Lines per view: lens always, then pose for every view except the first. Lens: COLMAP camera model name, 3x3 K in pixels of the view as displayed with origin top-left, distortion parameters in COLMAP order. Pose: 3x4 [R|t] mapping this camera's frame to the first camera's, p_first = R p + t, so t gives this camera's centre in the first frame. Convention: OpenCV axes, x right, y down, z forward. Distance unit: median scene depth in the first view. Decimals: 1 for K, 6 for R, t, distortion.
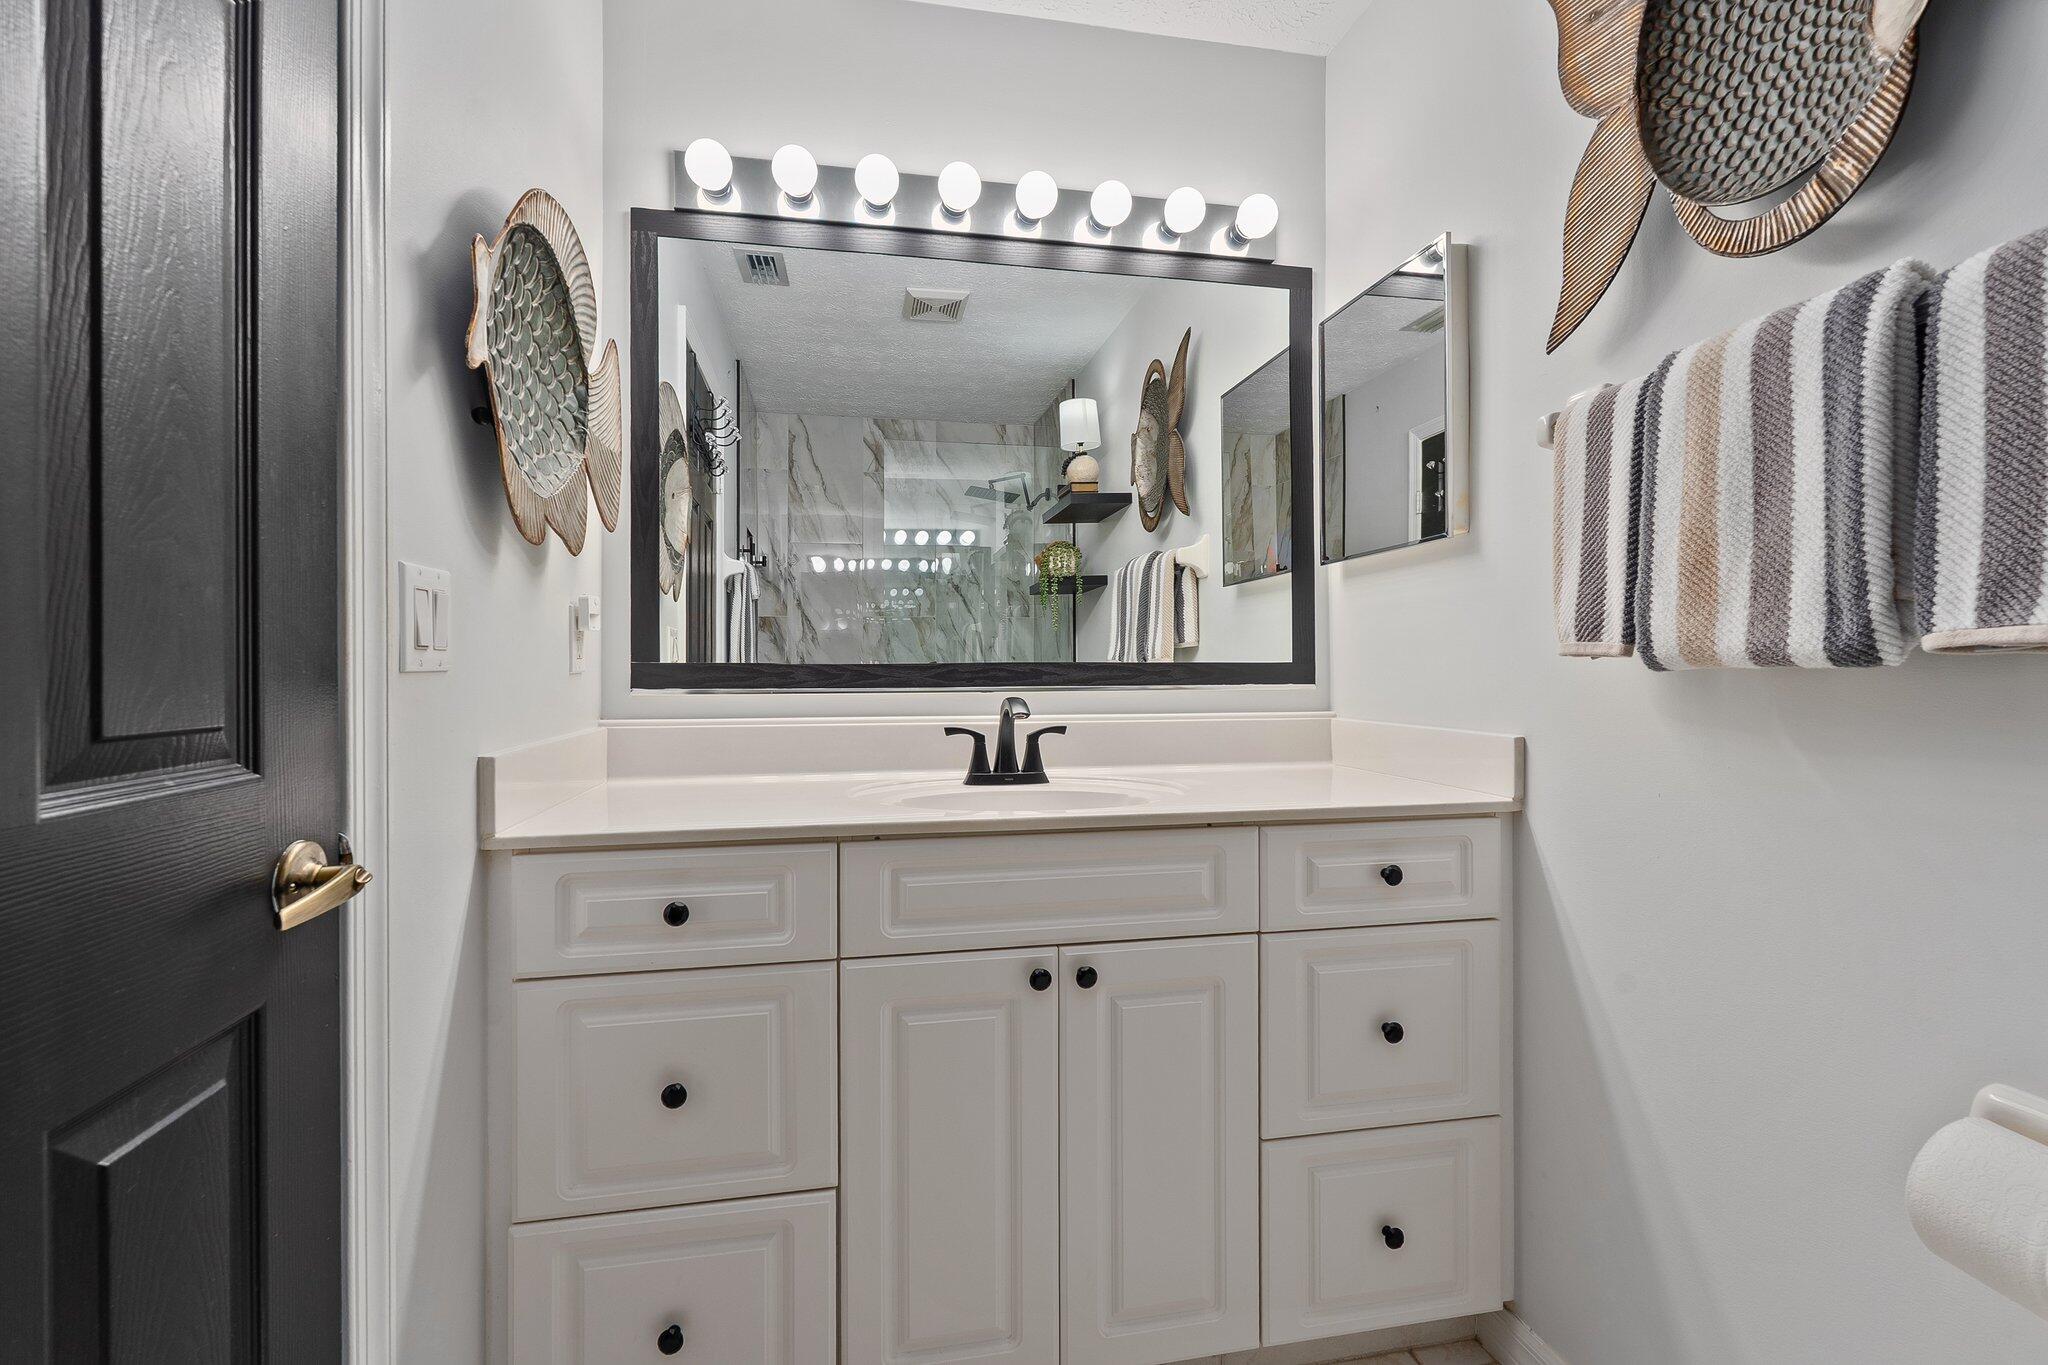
lens RADIAL K [[898.7, 0, 1022.0], [0, 898.7, 676.5], [0, 0, 1]] dist [-0.005229, -0.000099]
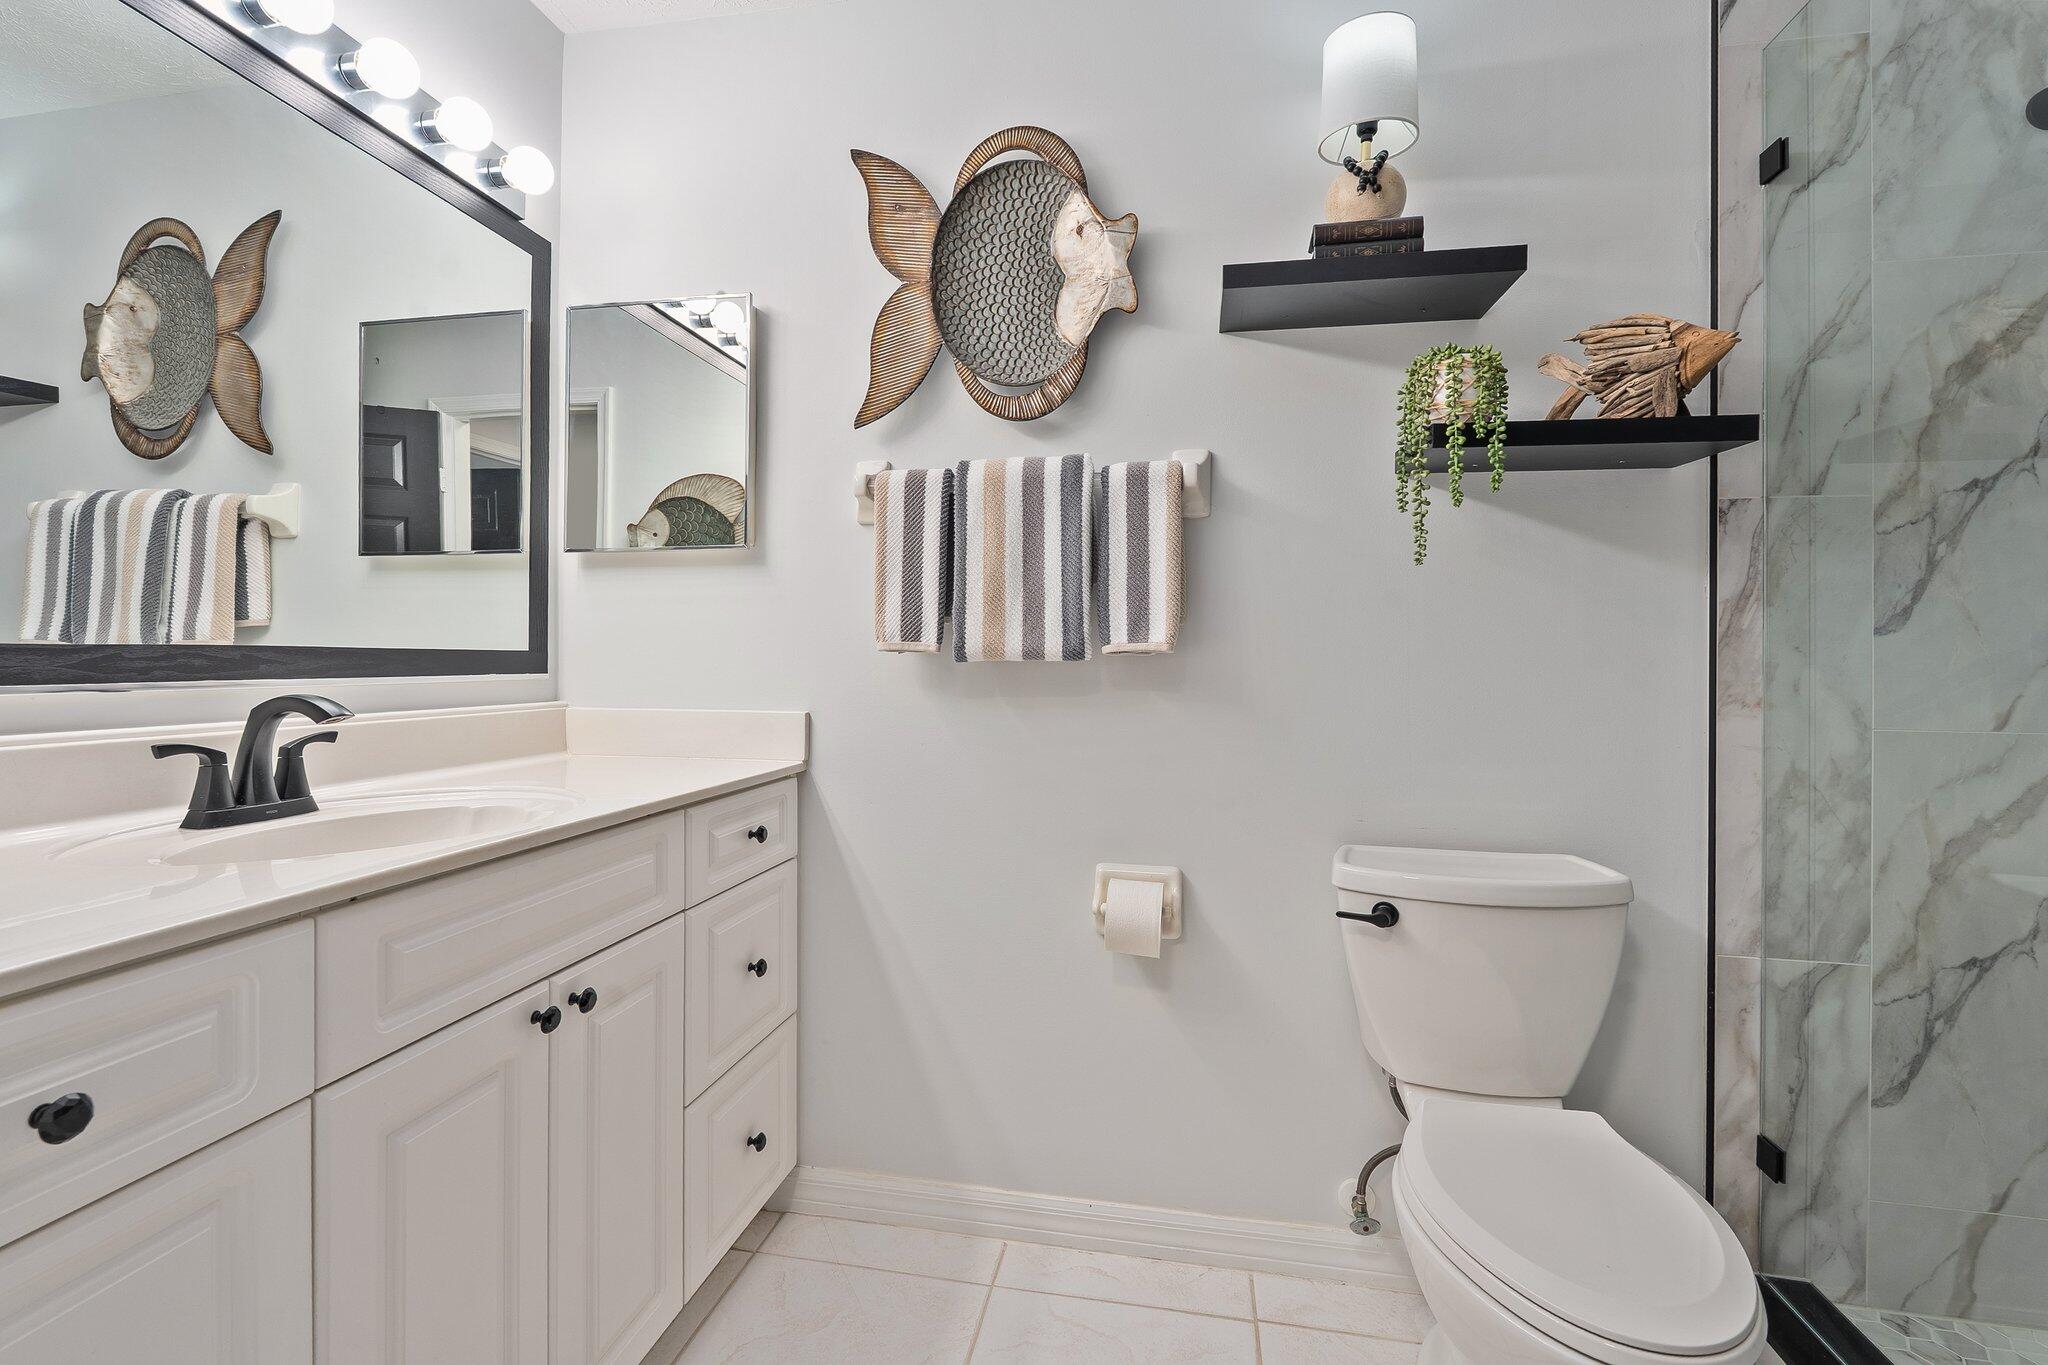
lens RADIAL K [[898.7, 0, 1023.2], [0, 898.7, 667.5], [0, 0, 1]] dist [-0.005229, -0.000099]
pose [[0.372132, -0.001515, 0.928179, -0.657670], [-0.000769, 0.999998, 0.001941, 0.000126], [-0.928180, -0.001436, 0.372130, 0.286677]]
